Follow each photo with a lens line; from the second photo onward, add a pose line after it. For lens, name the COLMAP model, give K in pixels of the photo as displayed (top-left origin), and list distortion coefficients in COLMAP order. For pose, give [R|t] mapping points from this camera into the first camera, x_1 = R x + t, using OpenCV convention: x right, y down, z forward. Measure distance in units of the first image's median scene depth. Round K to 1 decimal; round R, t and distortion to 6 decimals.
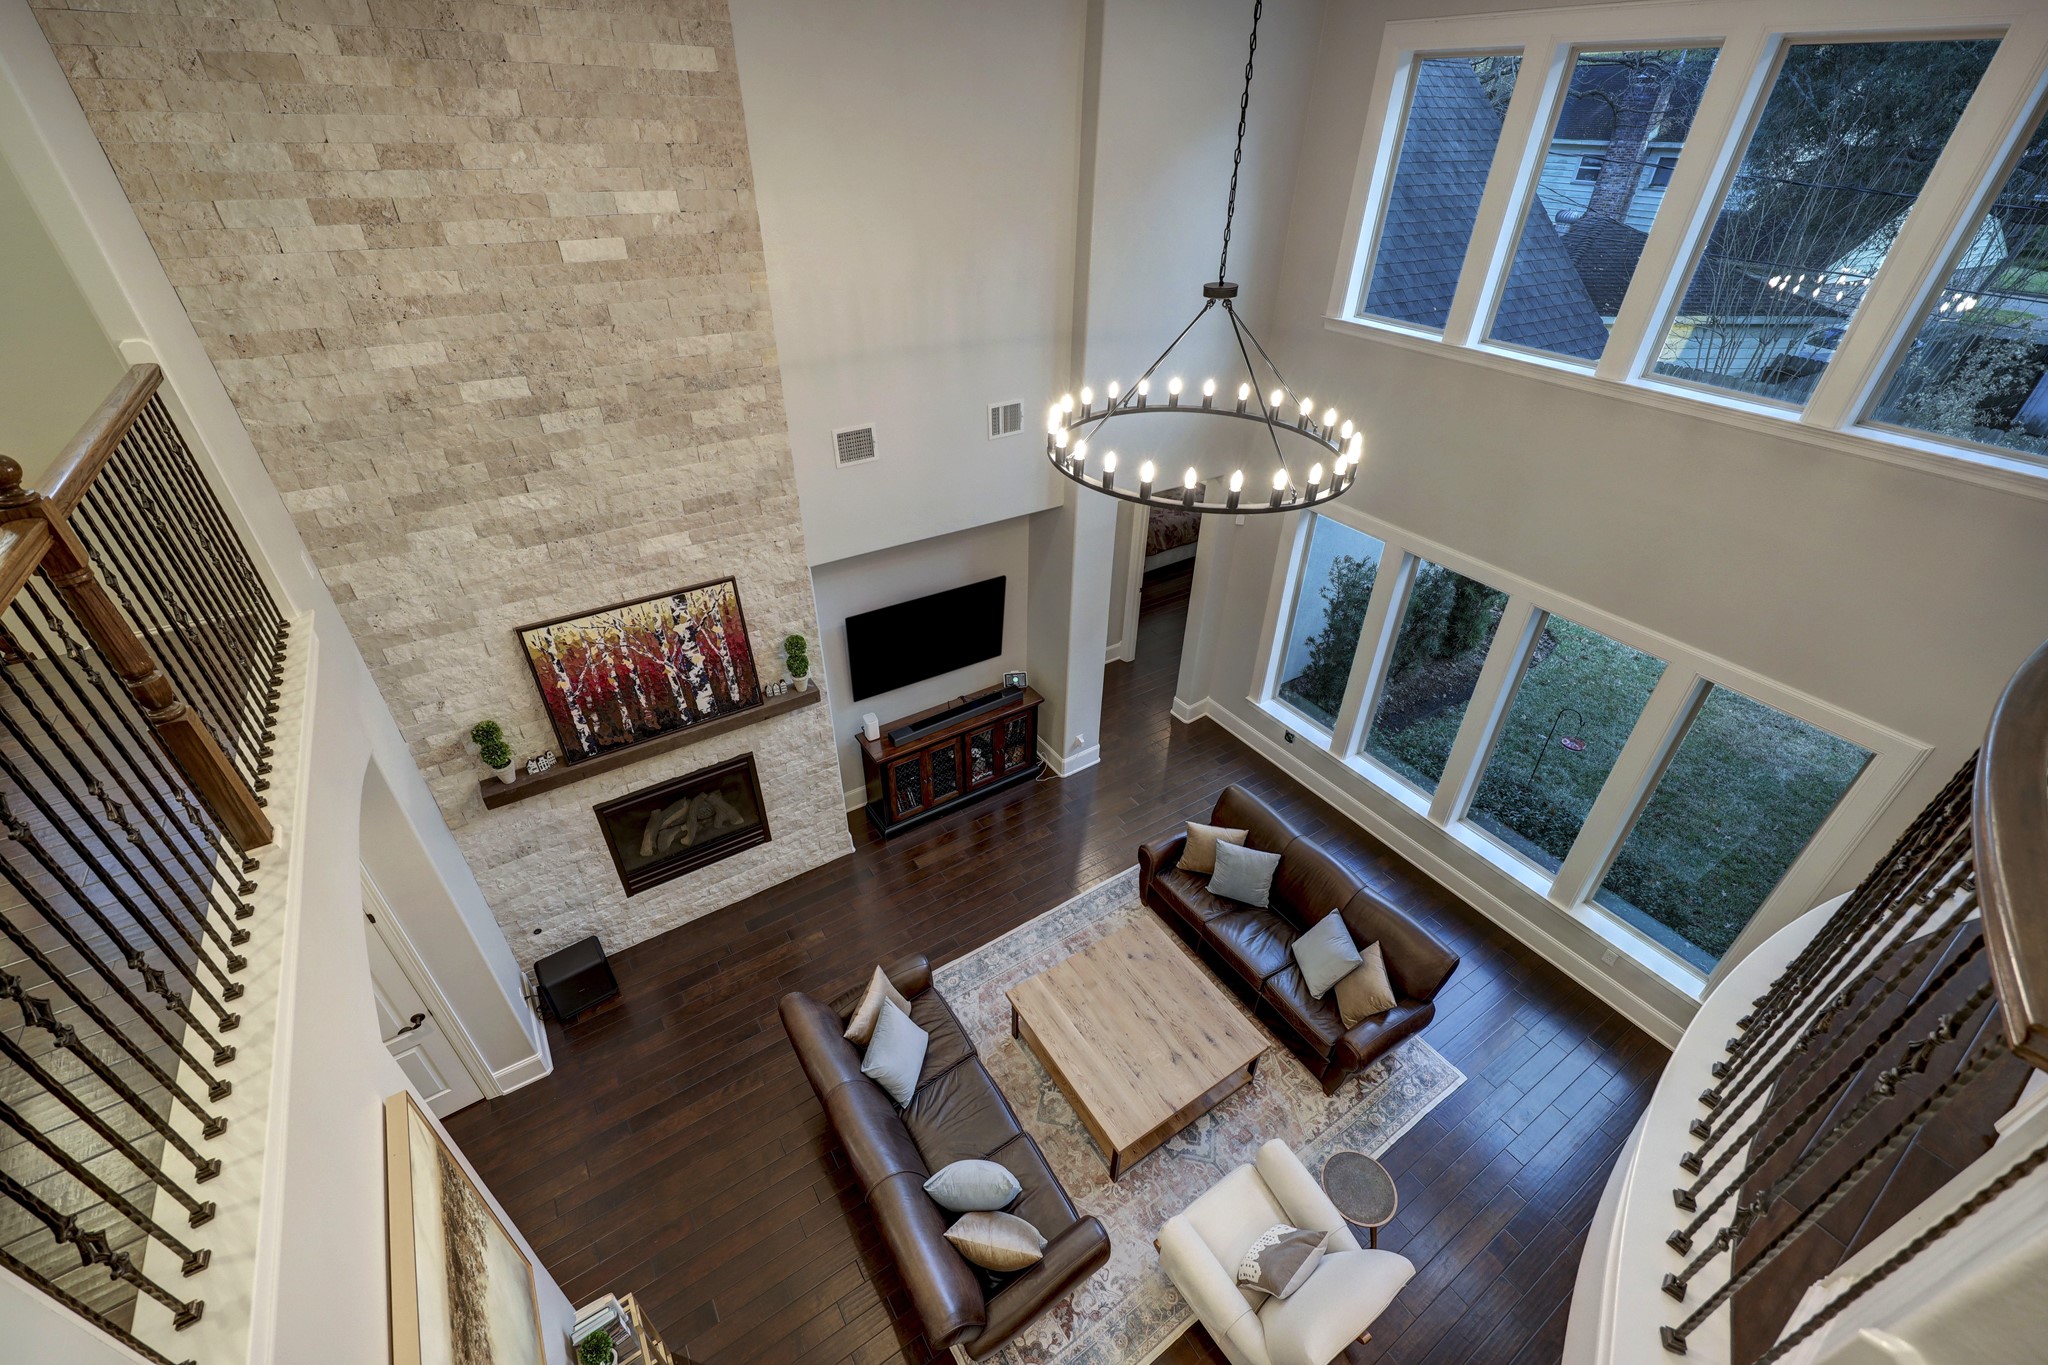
lens RADIAL K [[822.7, 0, 1023.3], [0, 822.7, 668.9], [0, 0, 1]] dist [-0.001721, -0.000811]
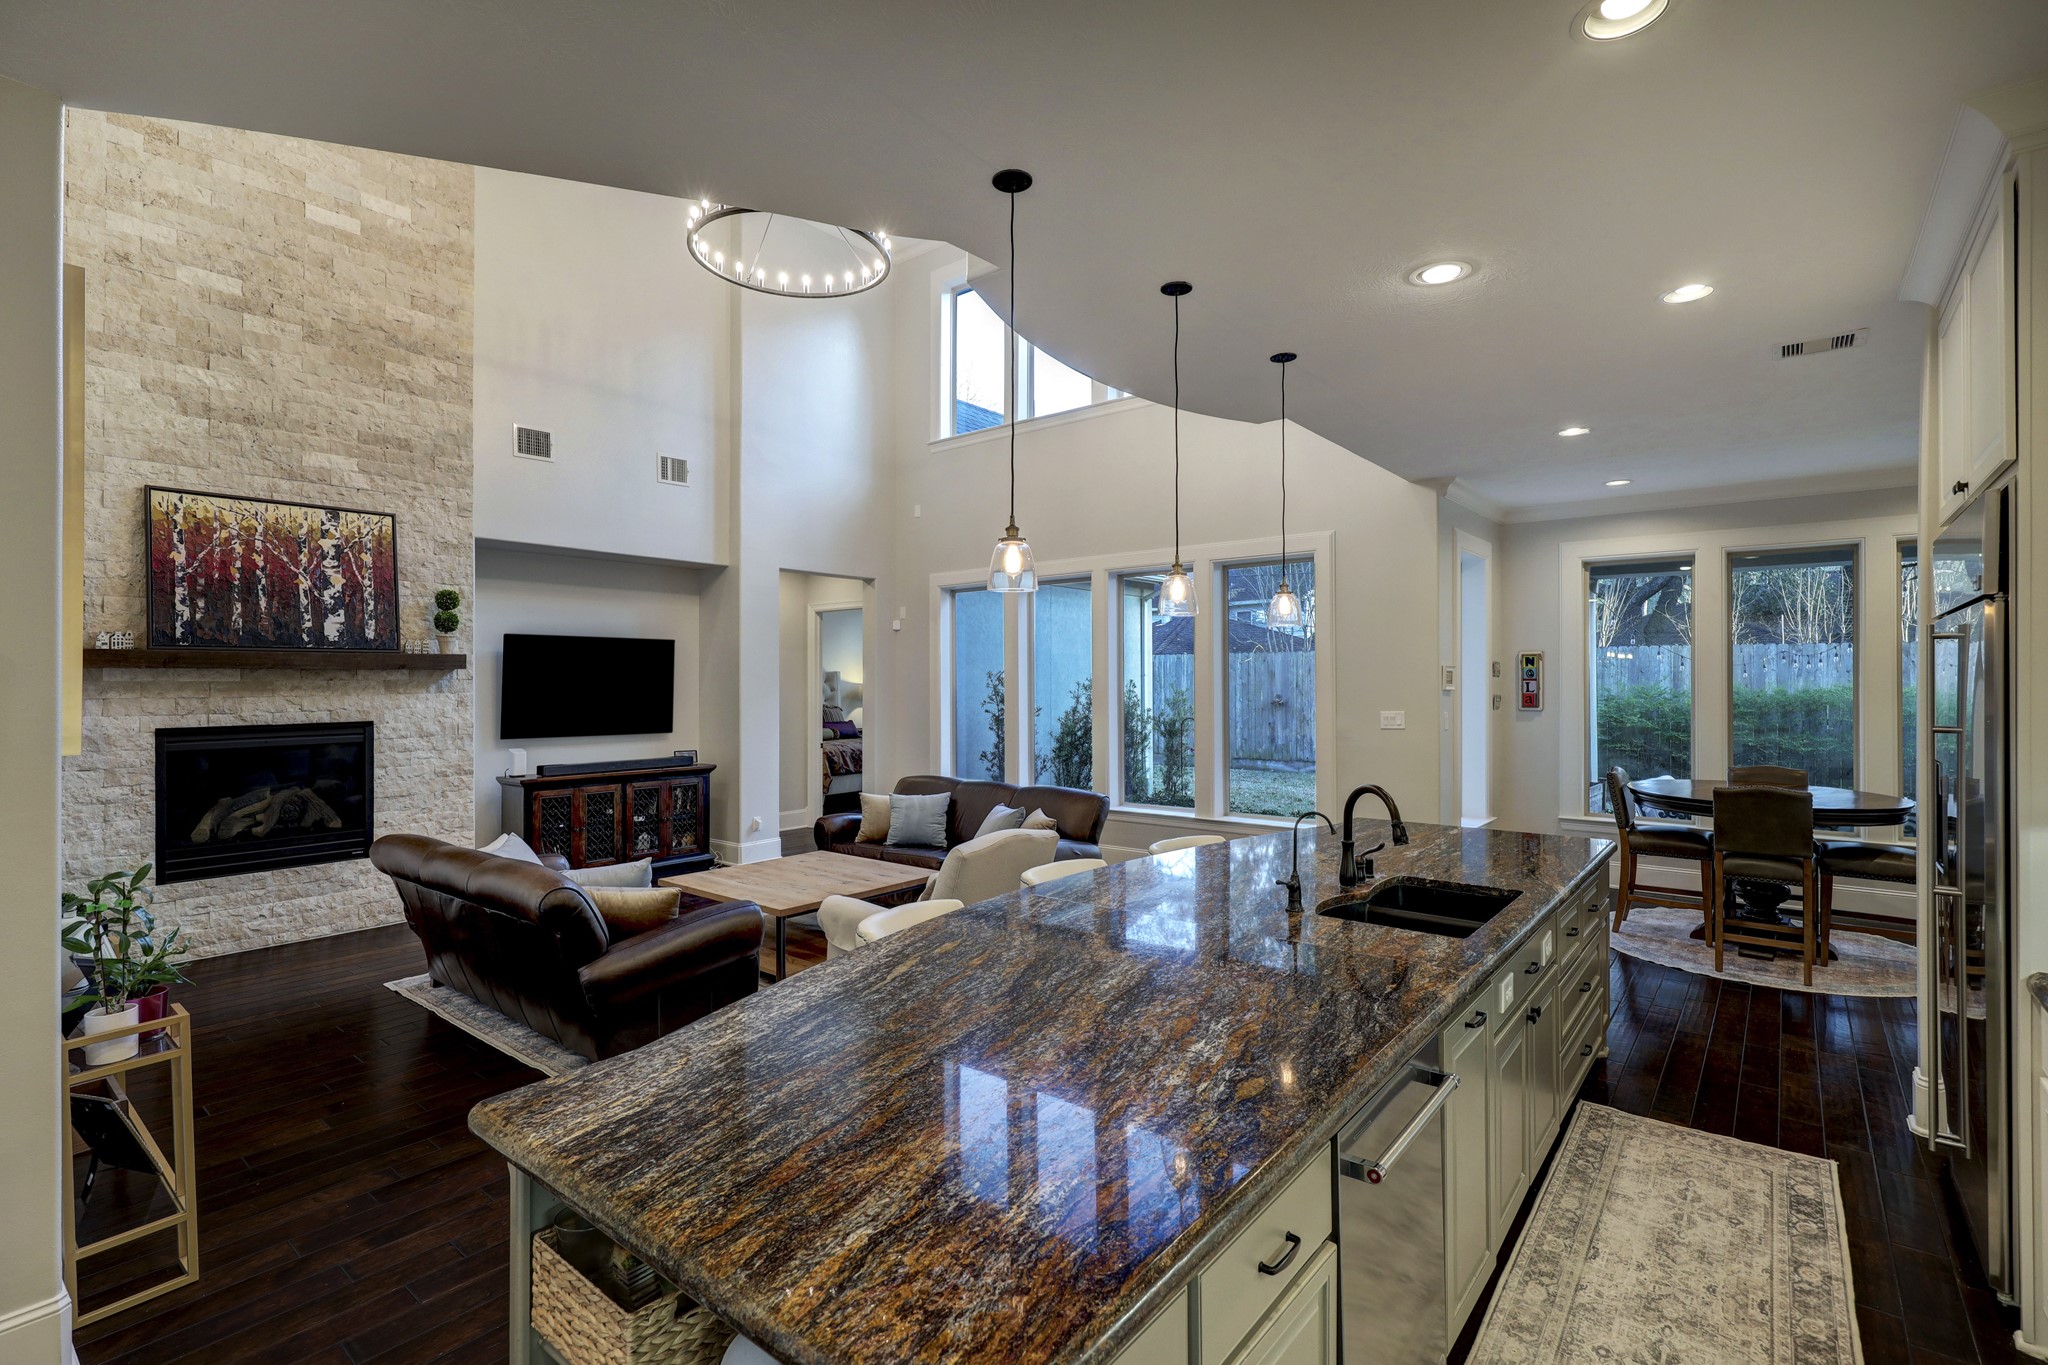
lens RADIAL K [[926.7, 0, 1016.3], [0, 926.7, 683.6], [0, 0, 1]] dist [0.000795, -0.000892]
pose [[0.955146, -0.013203, 0.295841, 0.060506], [0.175475, 0.829966, -0.529494, 0.881344], [-0.238547, 0.557657, 0.795056, -0.023034]]
